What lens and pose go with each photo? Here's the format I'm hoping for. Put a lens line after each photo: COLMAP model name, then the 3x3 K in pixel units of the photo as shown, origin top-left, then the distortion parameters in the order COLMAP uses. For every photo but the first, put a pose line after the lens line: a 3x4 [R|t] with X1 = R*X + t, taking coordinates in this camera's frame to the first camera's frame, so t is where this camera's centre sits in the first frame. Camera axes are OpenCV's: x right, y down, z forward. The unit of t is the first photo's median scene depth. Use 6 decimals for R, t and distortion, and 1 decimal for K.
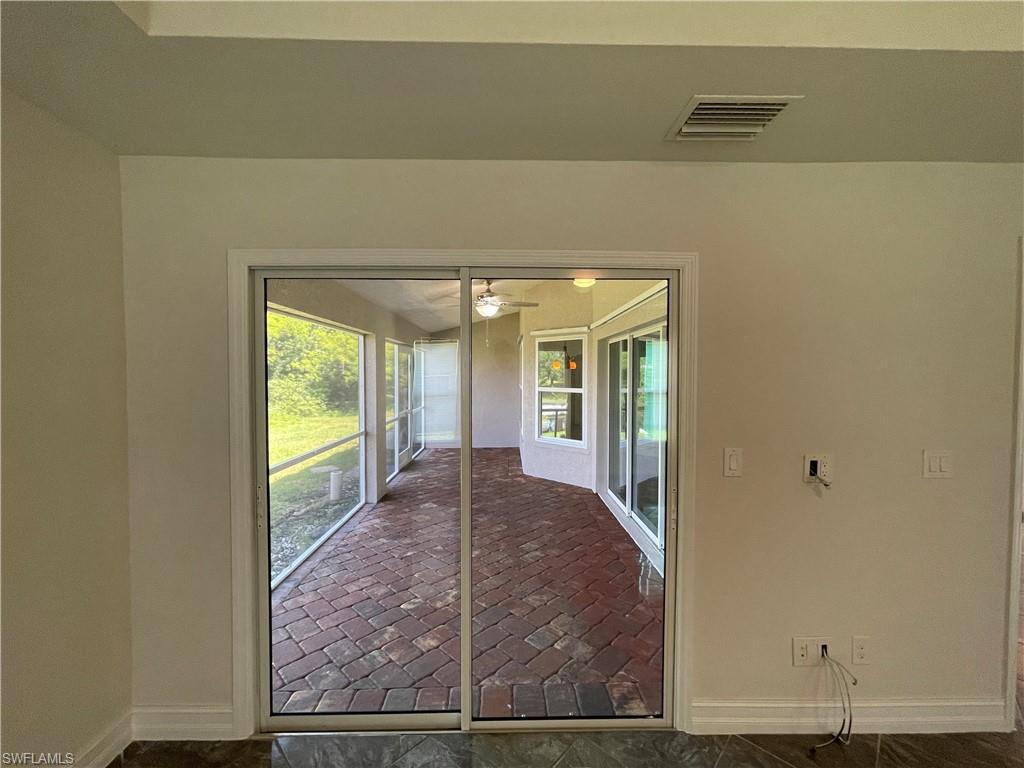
lens RADIAL K [[416.8, 0, 513.3], [0, 416.8, 386.2], [0, 0, 1]] dist [-0.003802, 0.000534]
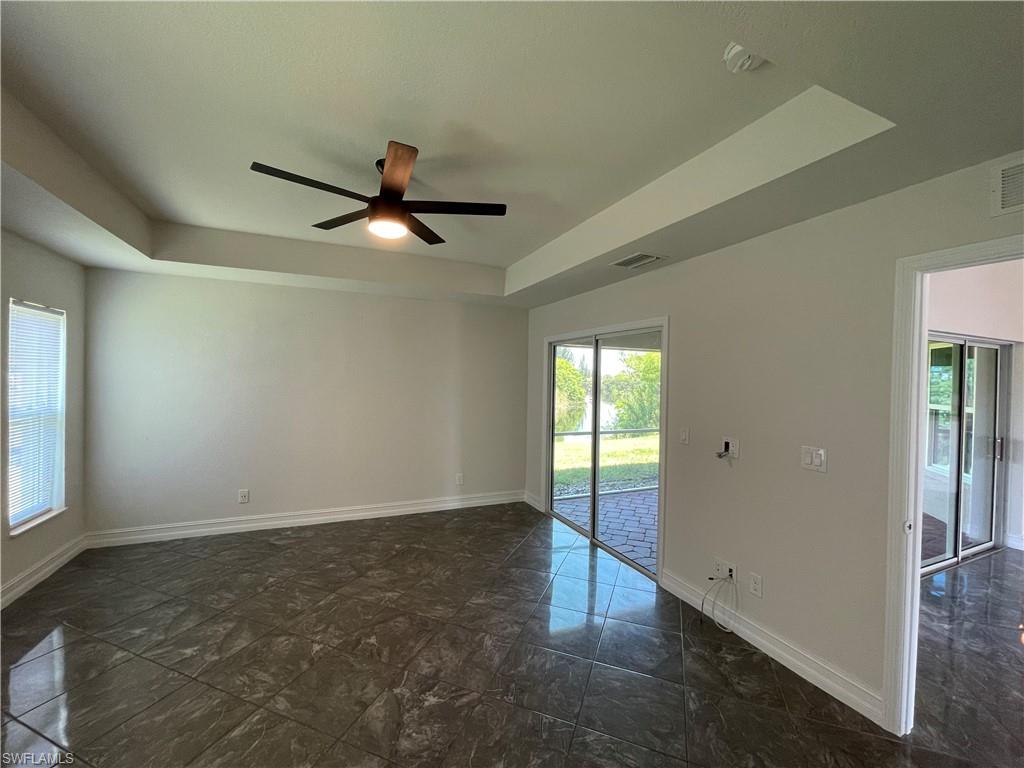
lens RADIAL K [[416.8, 0, 511.2], [0, 416.8, 386.9], [0, 0, 1]] dist [-0.003802, 0.000534]
pose [[0.394422, 0.022394, -0.918657, 1.793122], [-0.040913, 0.999140, 0.006790, 0.002049], [0.918018, 0.034907, 0.394999, -0.318170]]
